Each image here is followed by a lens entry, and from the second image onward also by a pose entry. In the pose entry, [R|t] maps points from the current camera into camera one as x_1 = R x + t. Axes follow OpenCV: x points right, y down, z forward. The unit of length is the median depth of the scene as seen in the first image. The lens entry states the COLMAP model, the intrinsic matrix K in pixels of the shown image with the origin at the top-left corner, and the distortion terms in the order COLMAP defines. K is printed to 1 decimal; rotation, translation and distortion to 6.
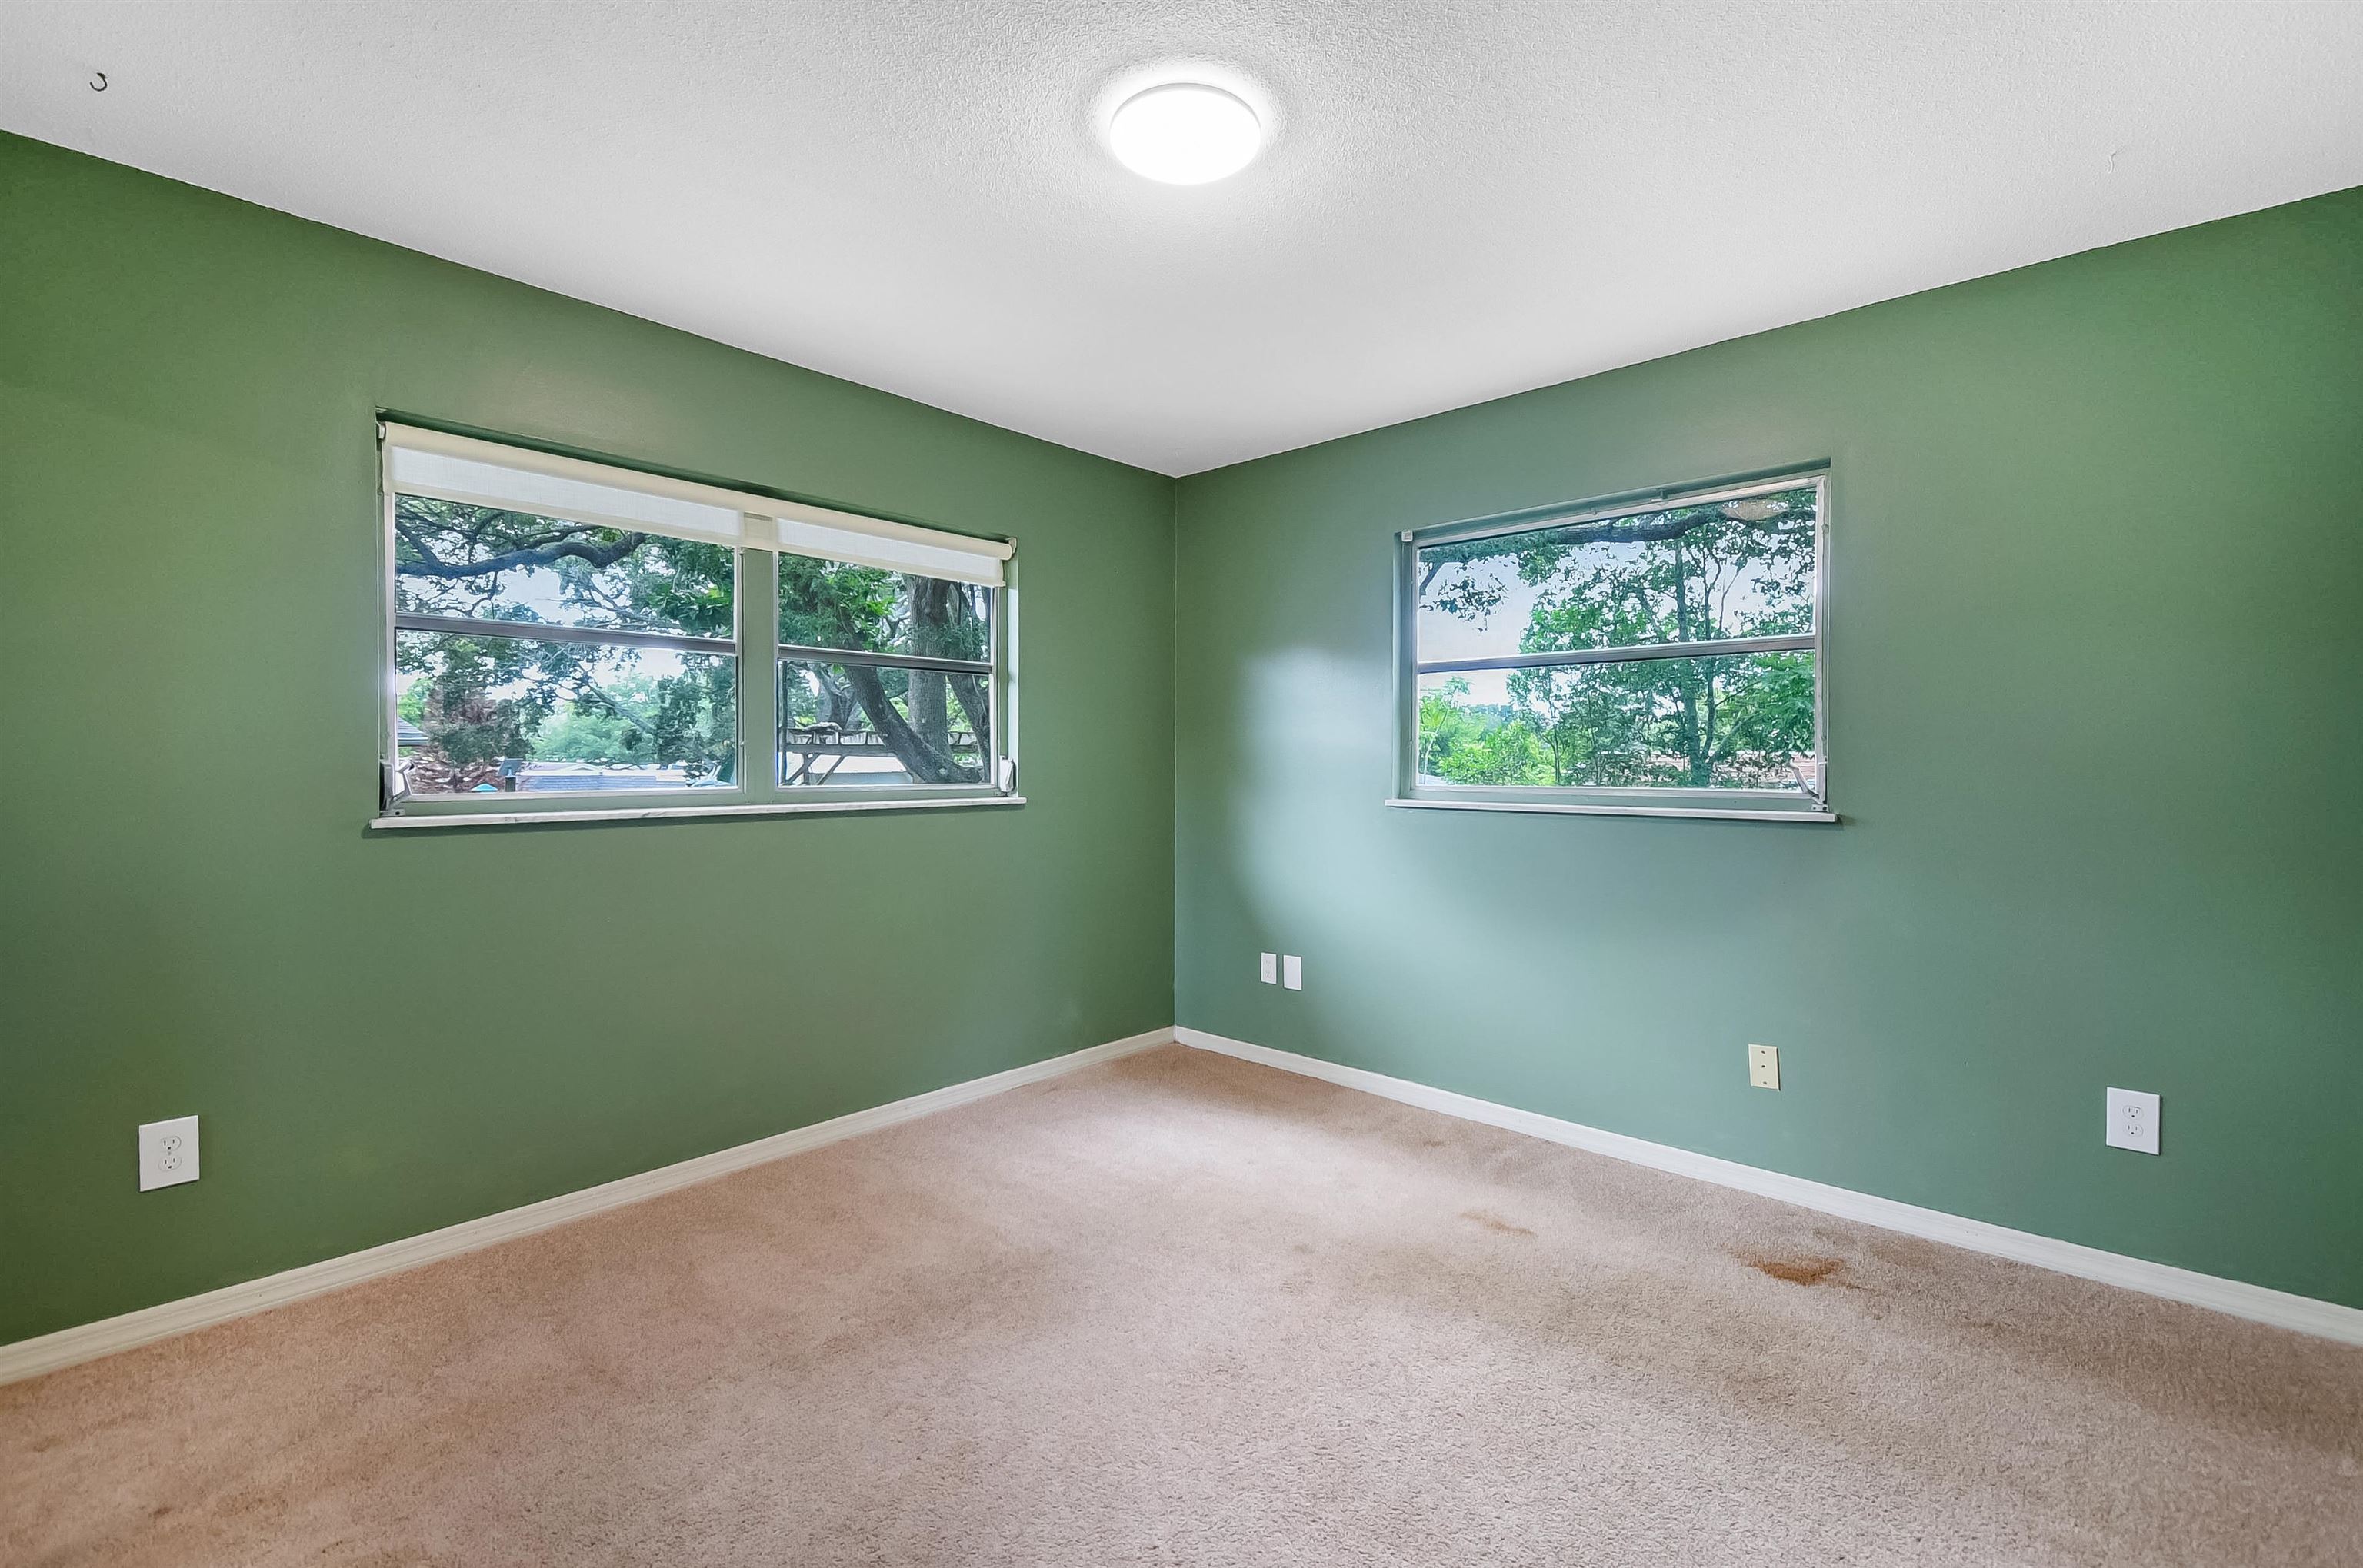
lens RADIAL K [[1018.9, 0, 1204.9], [0, 1018.9, 763.0], [0, 0, 1]] dist [0.045743, -0.027692]
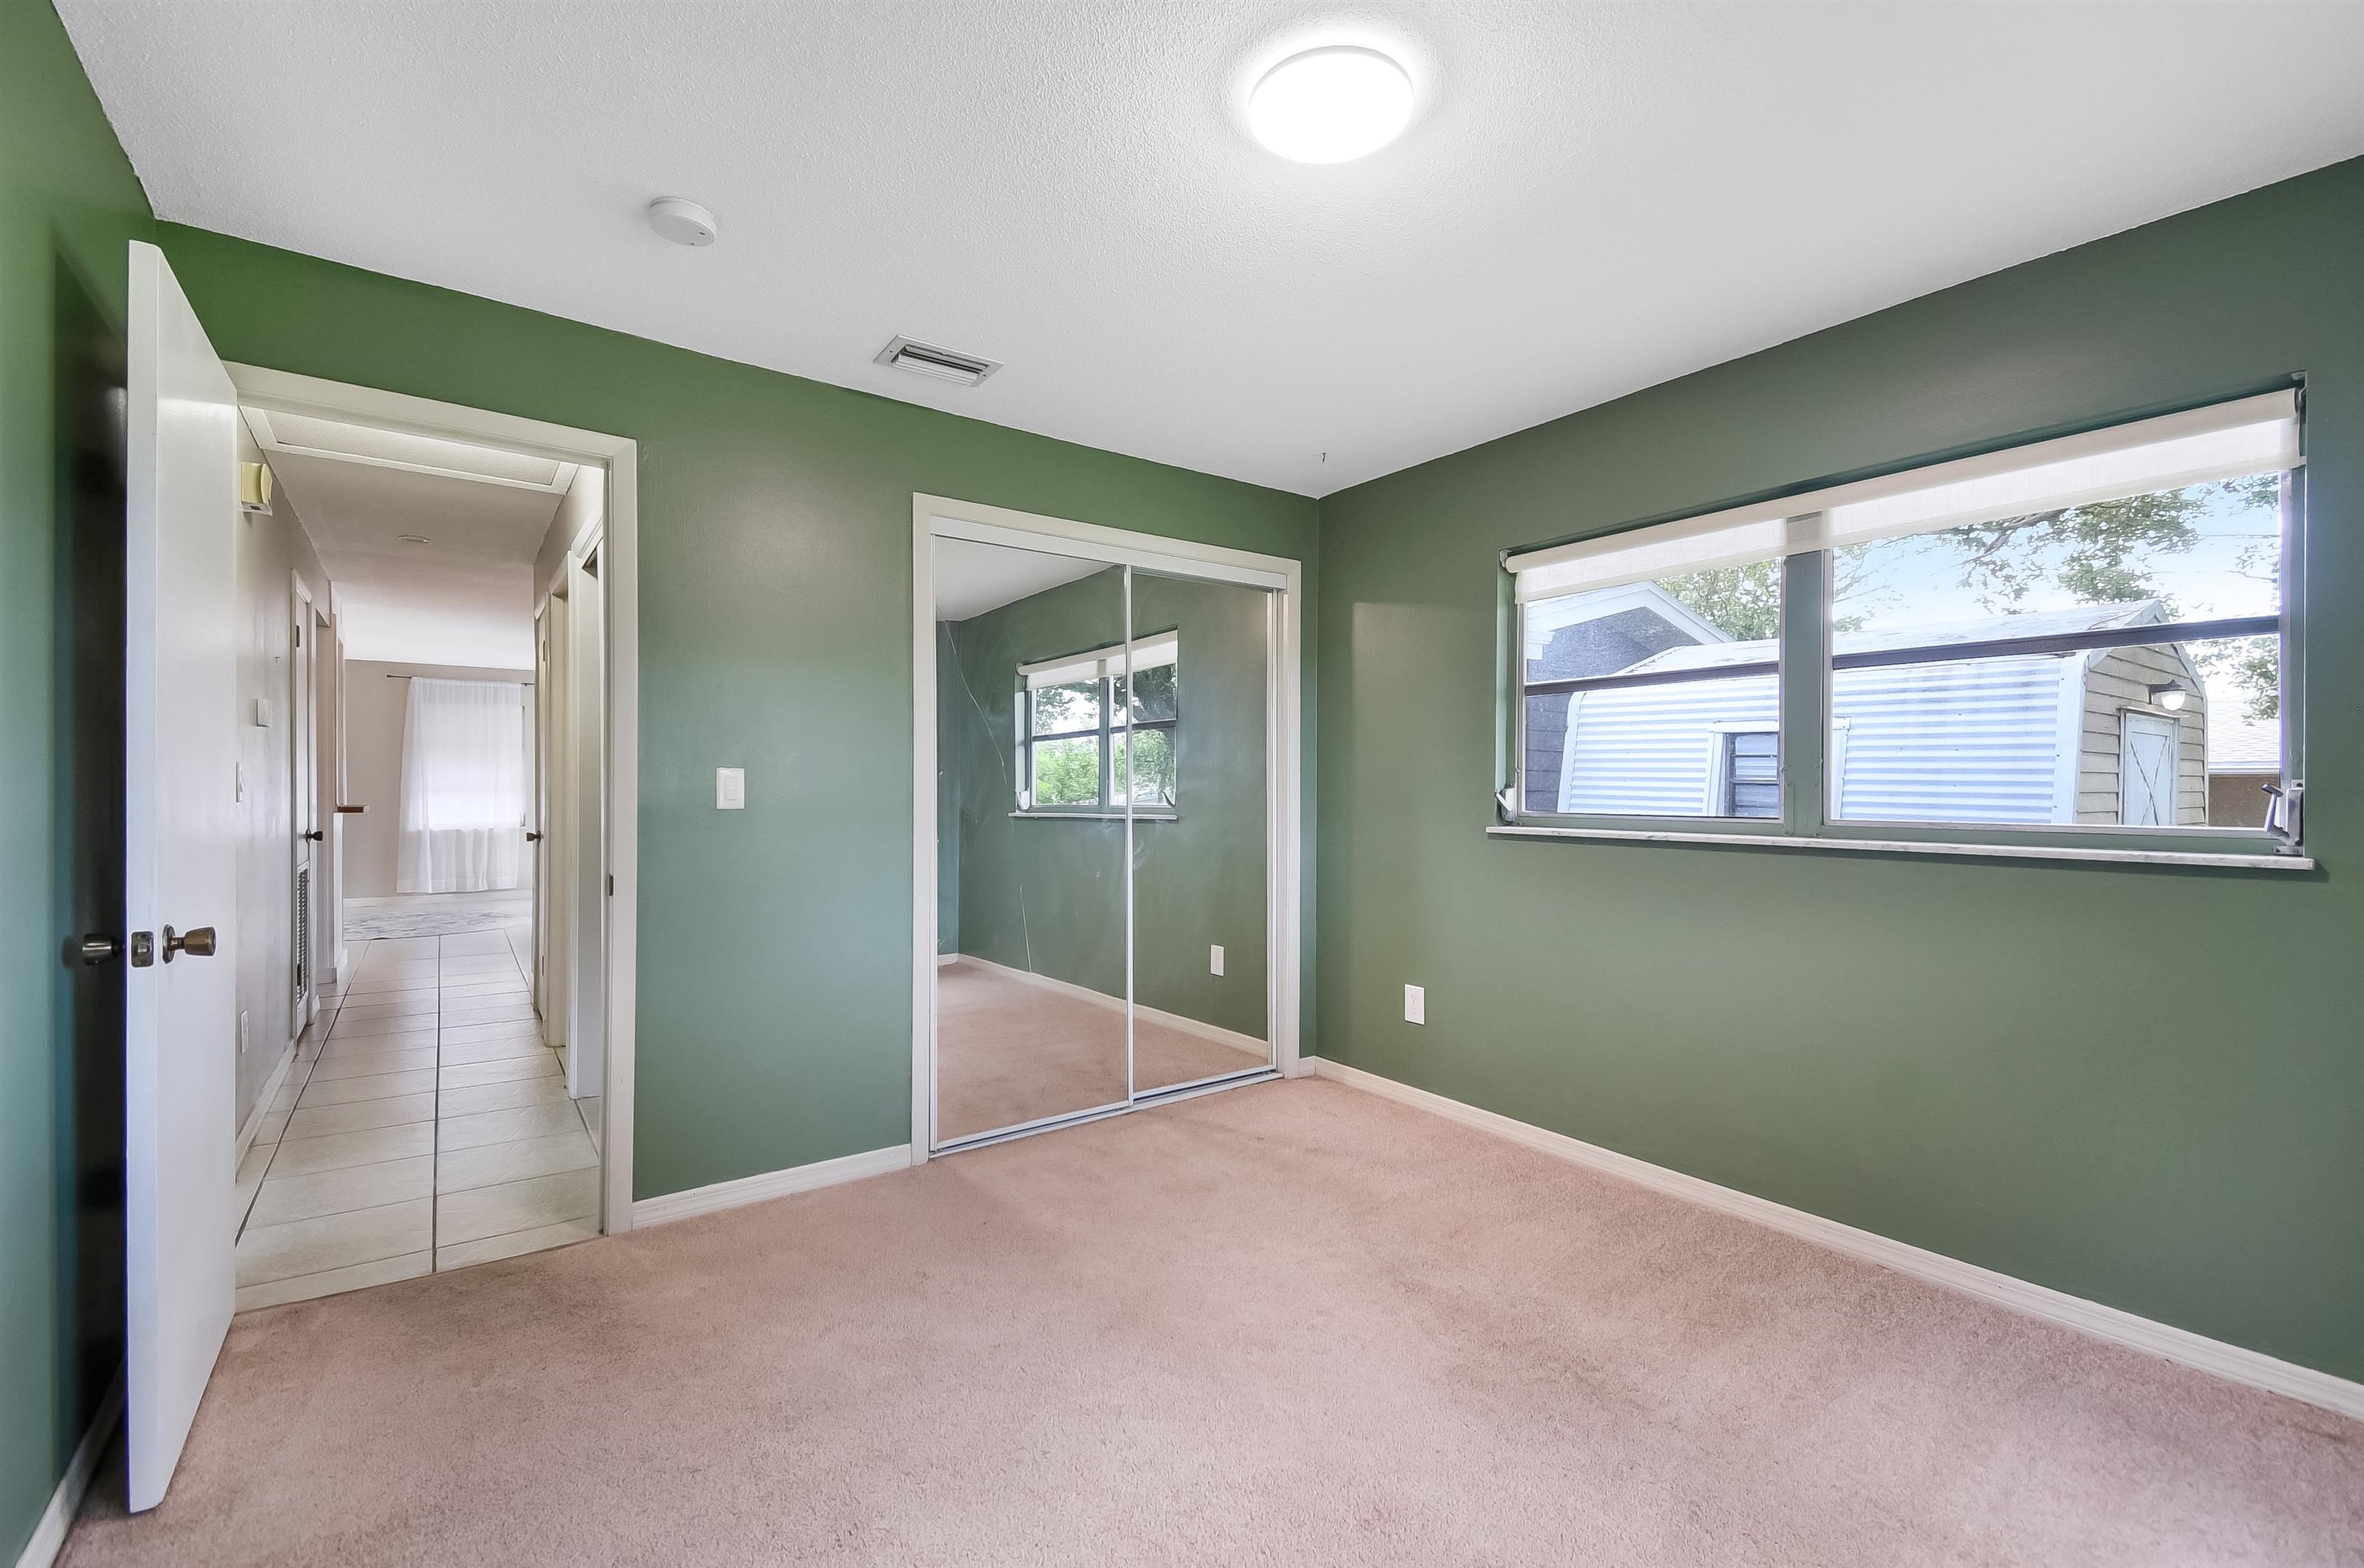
lens RADIAL K [[1033.3, 0, 1177.5], [0, 1033.3, 780.5], [0, 0, 1]] dist [0.057320, -0.000033]
pose [[-0.205703, -0.001576, -0.978613, 0.798454], [-0.000762, 0.999999, -0.001451, -0.009913], [0.978614, 0.000447, -0.205704, 0.897045]]
